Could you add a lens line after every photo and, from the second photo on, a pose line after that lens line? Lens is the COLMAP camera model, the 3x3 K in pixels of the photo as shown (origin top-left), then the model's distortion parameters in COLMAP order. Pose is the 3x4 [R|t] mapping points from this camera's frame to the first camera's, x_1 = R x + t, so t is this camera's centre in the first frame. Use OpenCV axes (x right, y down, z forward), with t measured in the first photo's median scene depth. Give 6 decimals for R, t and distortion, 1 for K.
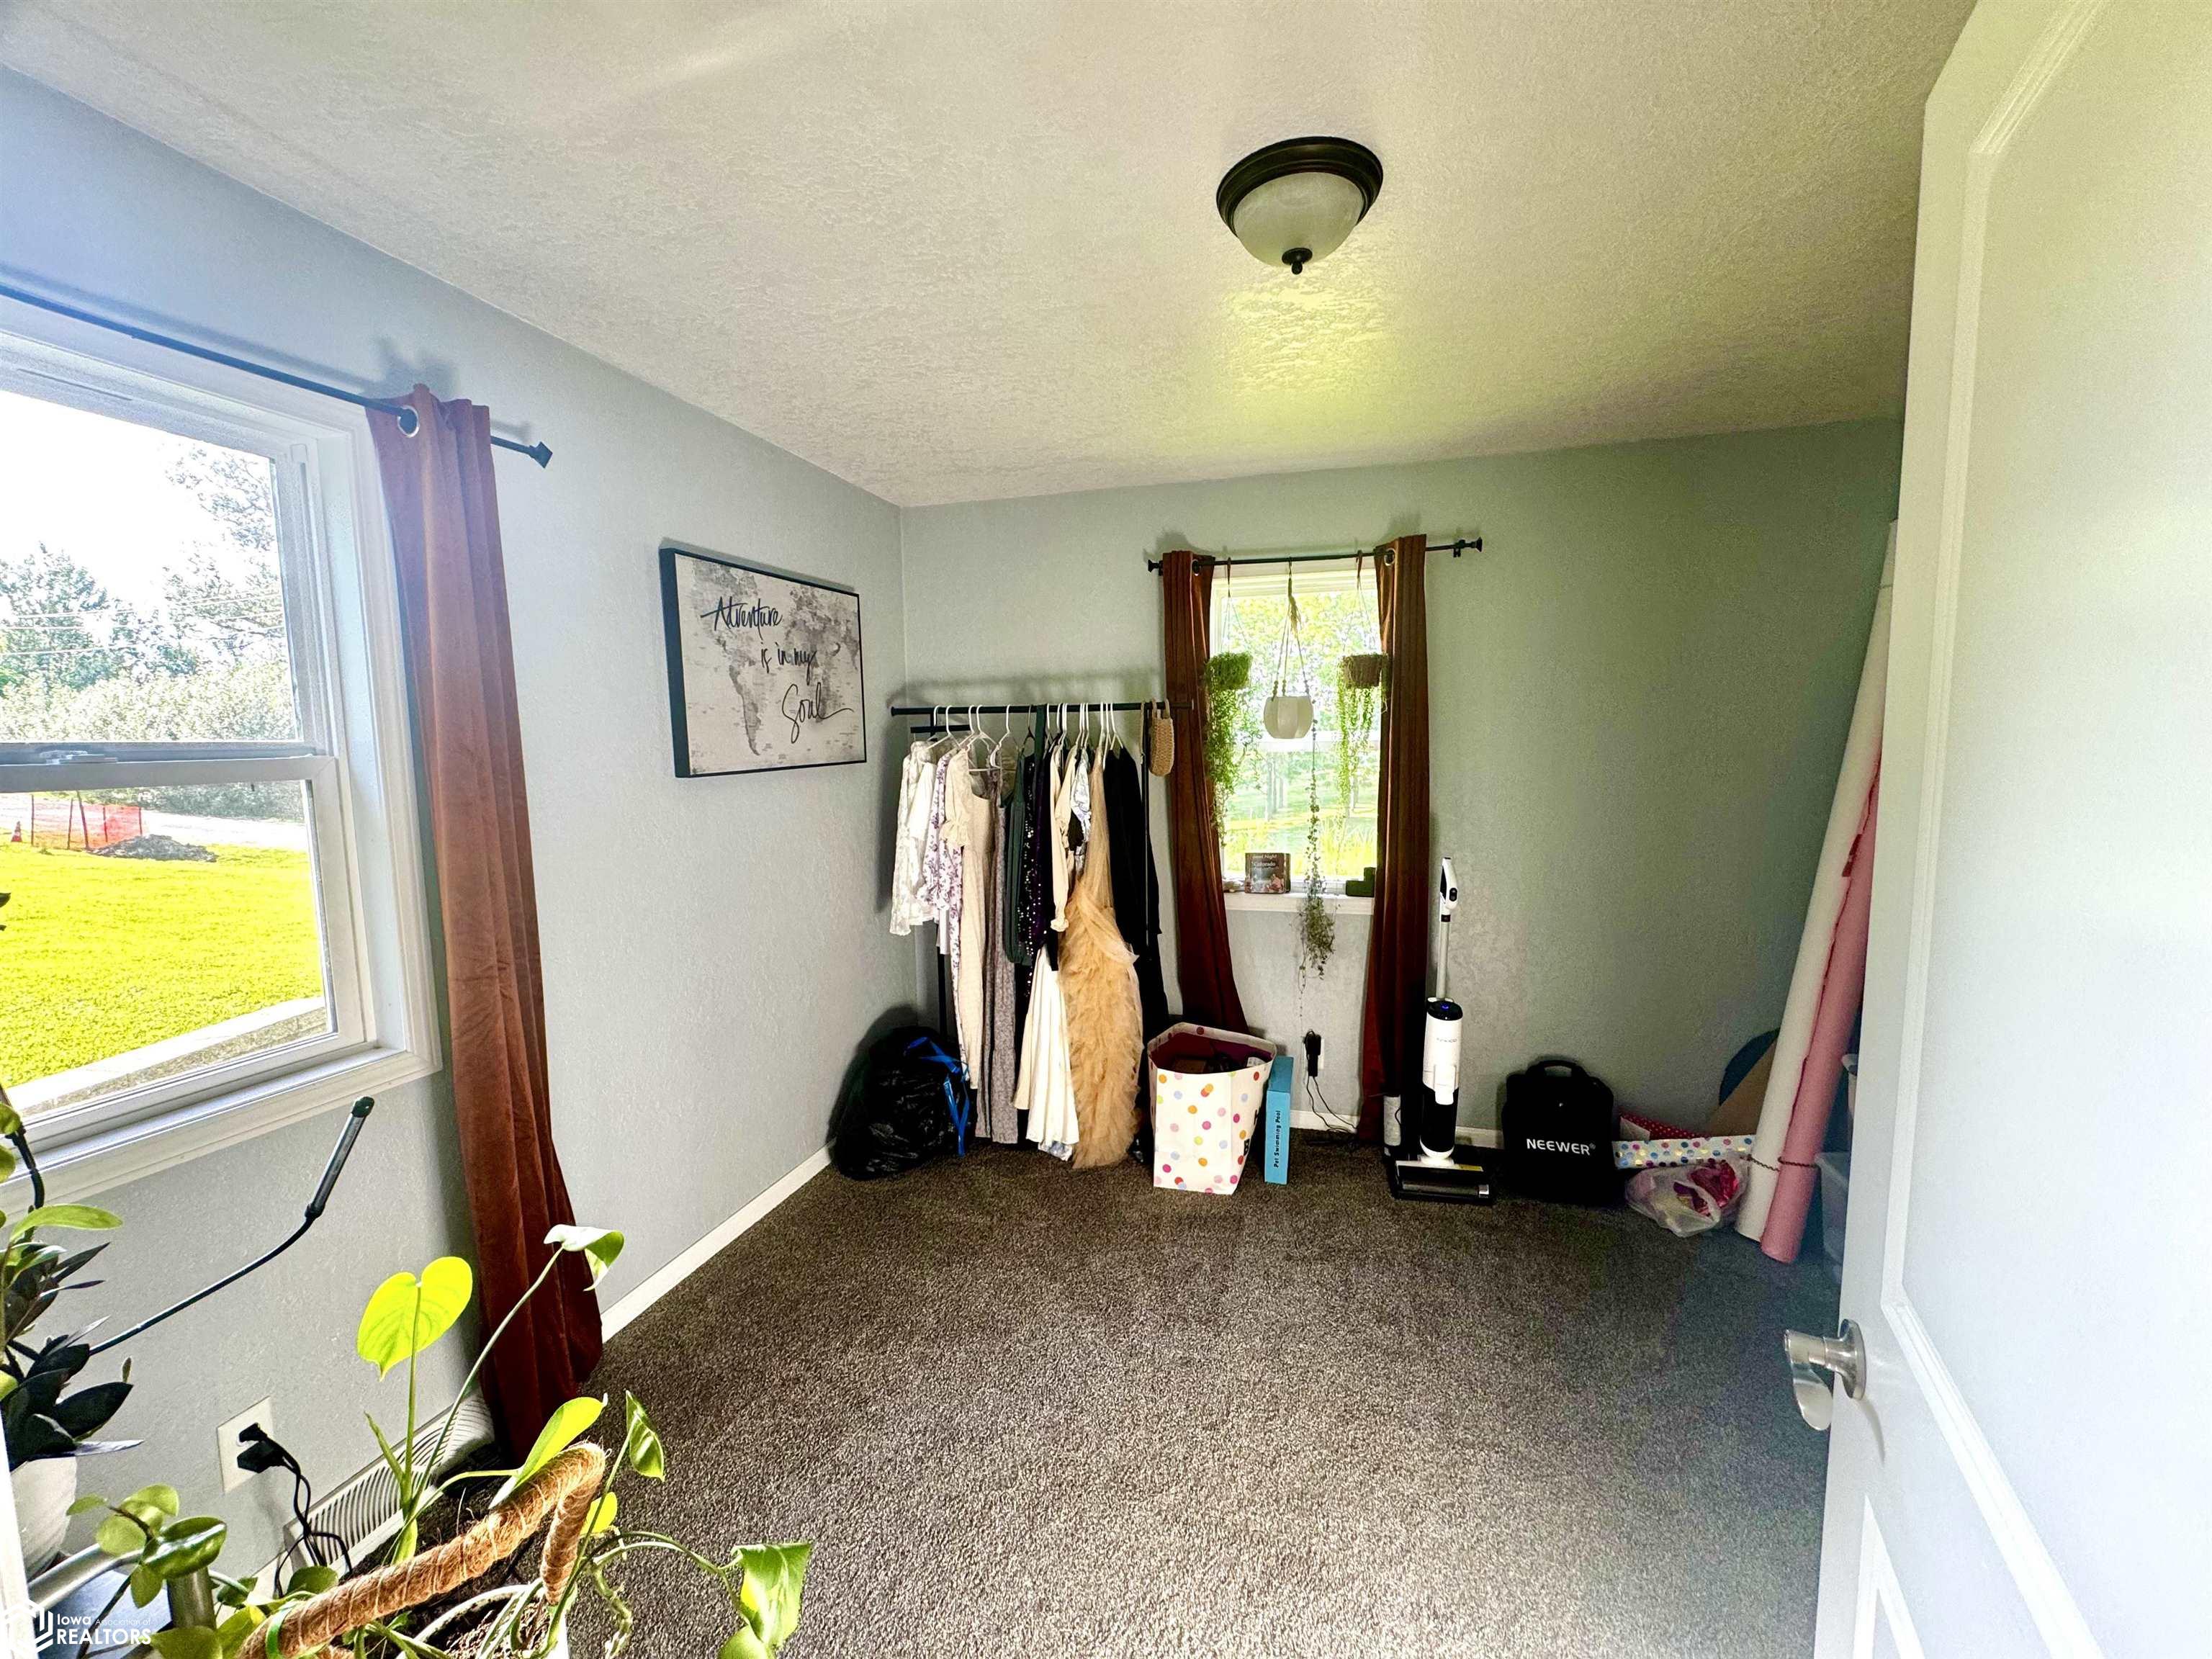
lens RADIAL K [[884.9, 0, 1106.0], [0, 884.9, 829.5], [0, 0, 1]] dist [-0.002721, 0.000575]
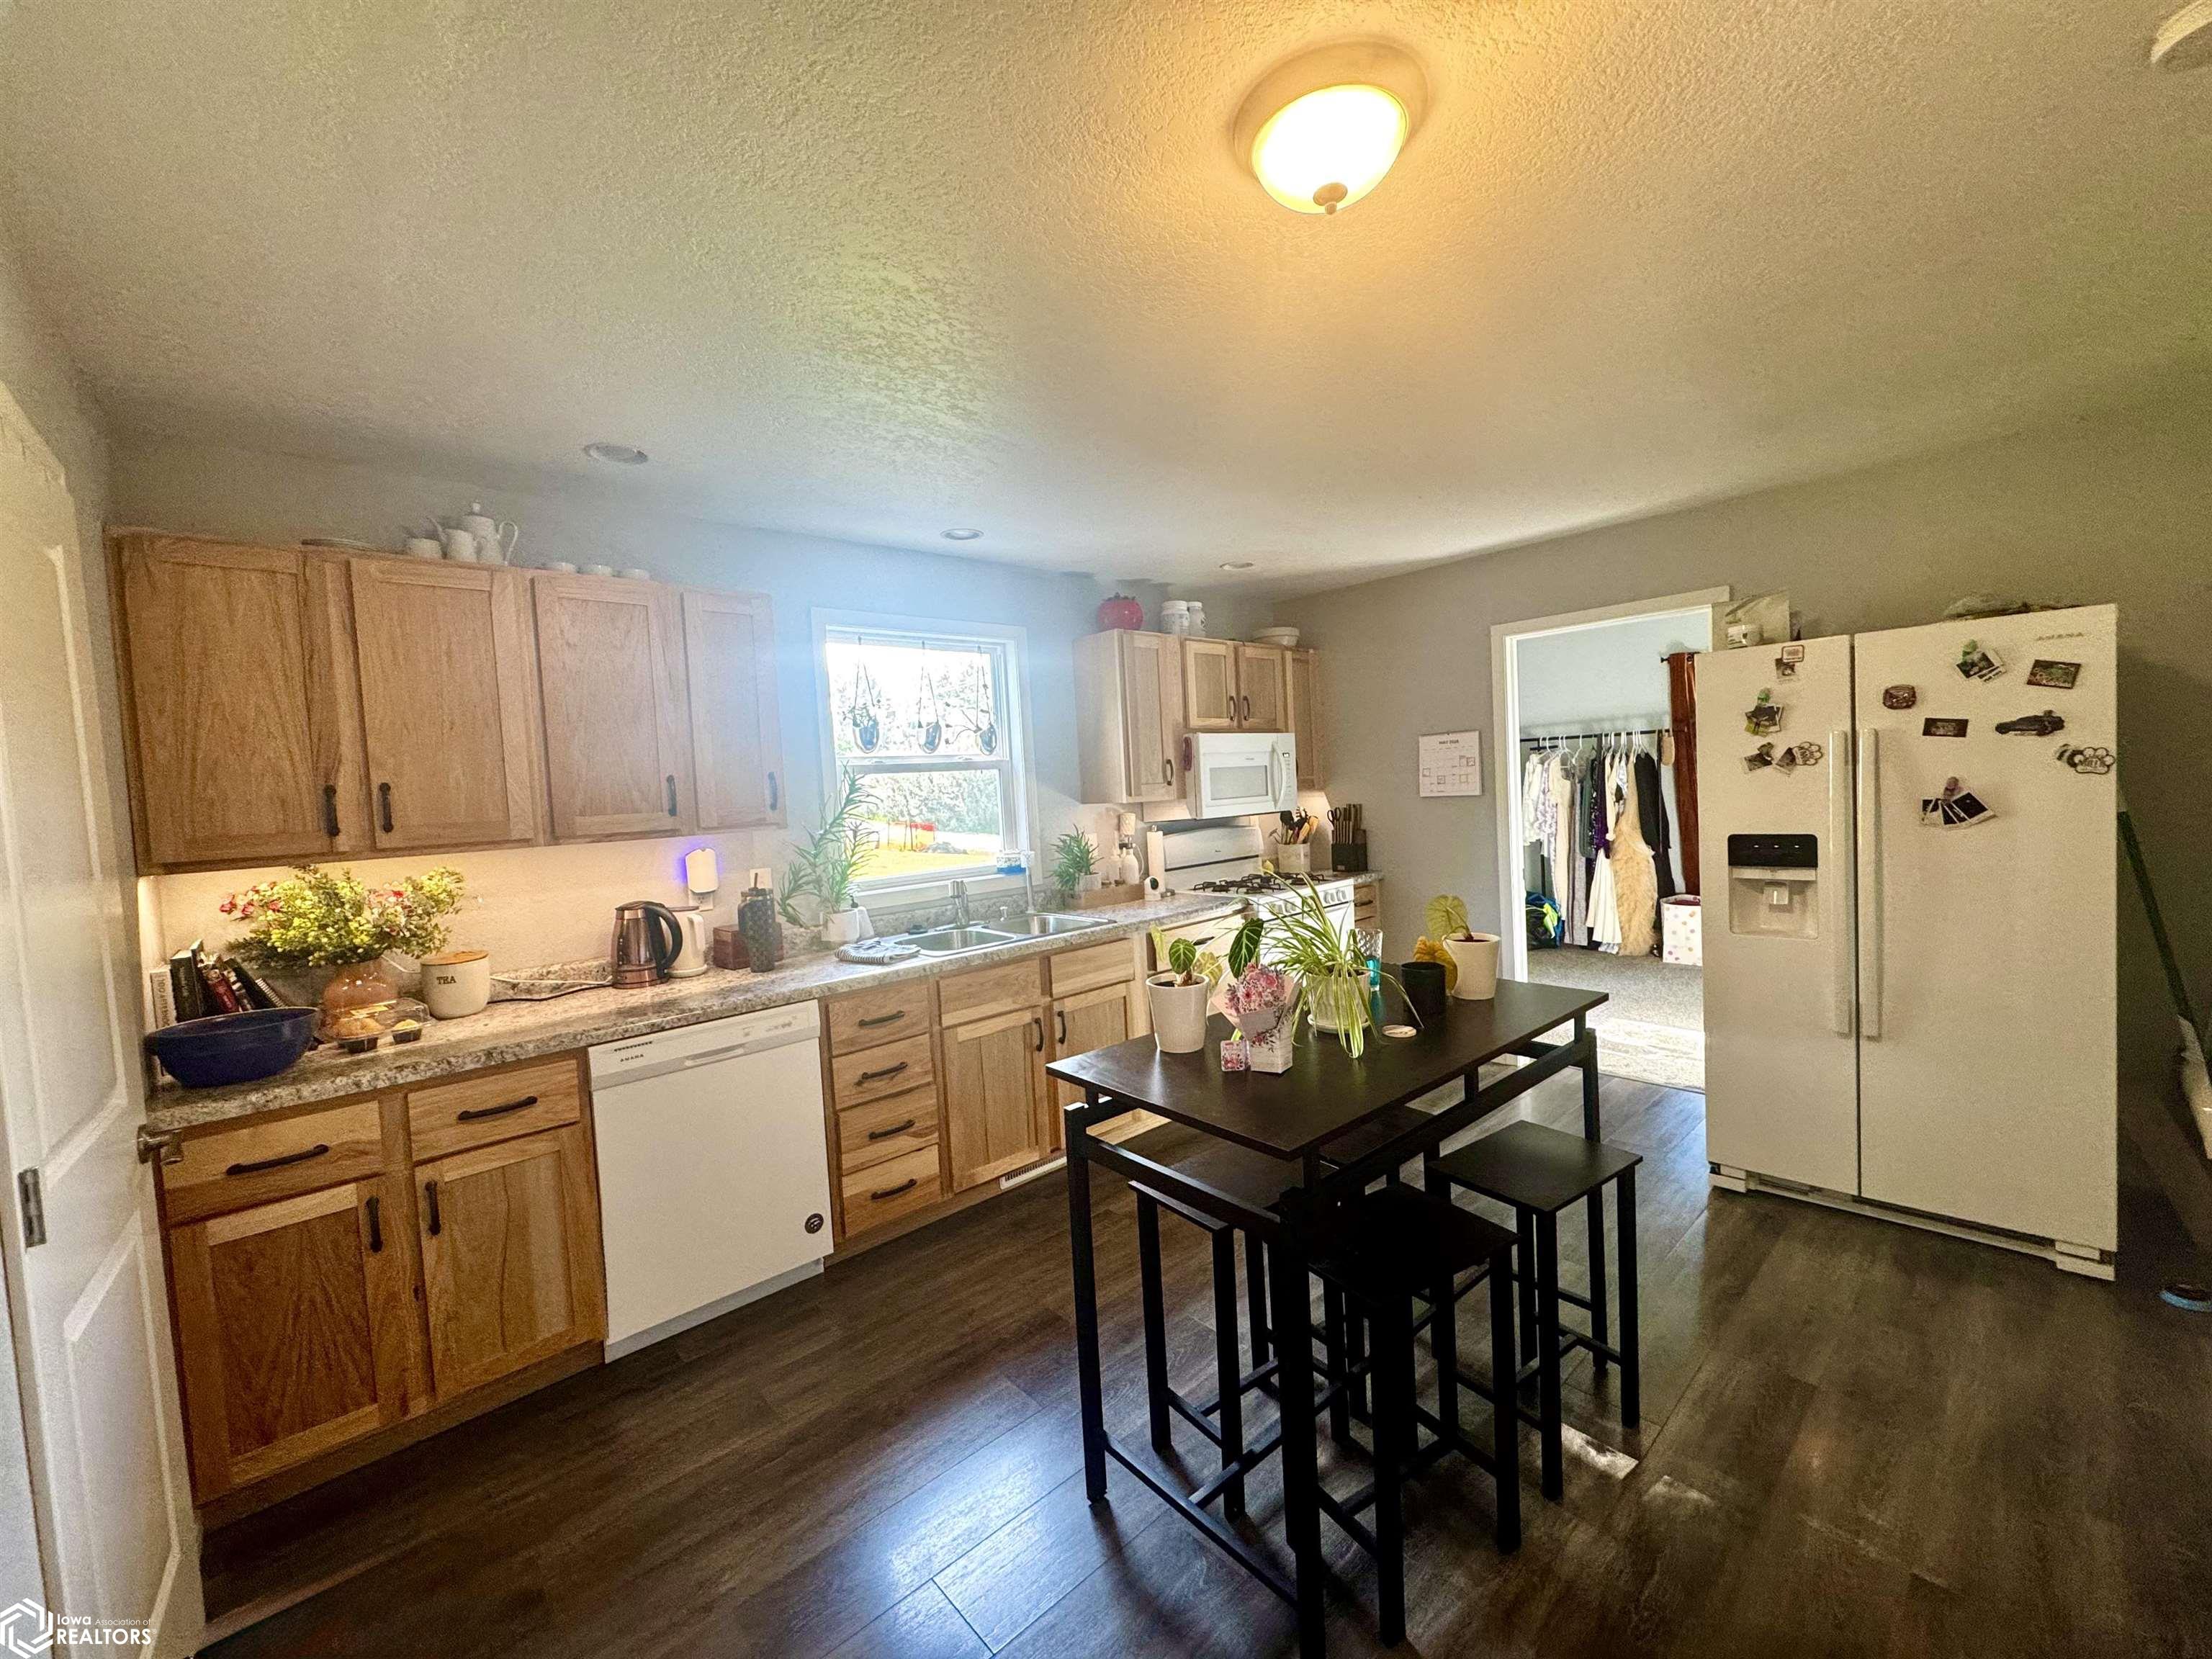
lens RADIAL K [[884.9, 0, 1106.0], [0, 884.9, 829.5], [0, 0, 1]] dist [-0.002721, 0.000575]
pose [[0.846219, -0.003888, -0.532821, 0.051613], [-0.014488, 0.999436, -0.030303, 0.166545], [0.532638, 0.033362, 0.845685, -1.391675]]
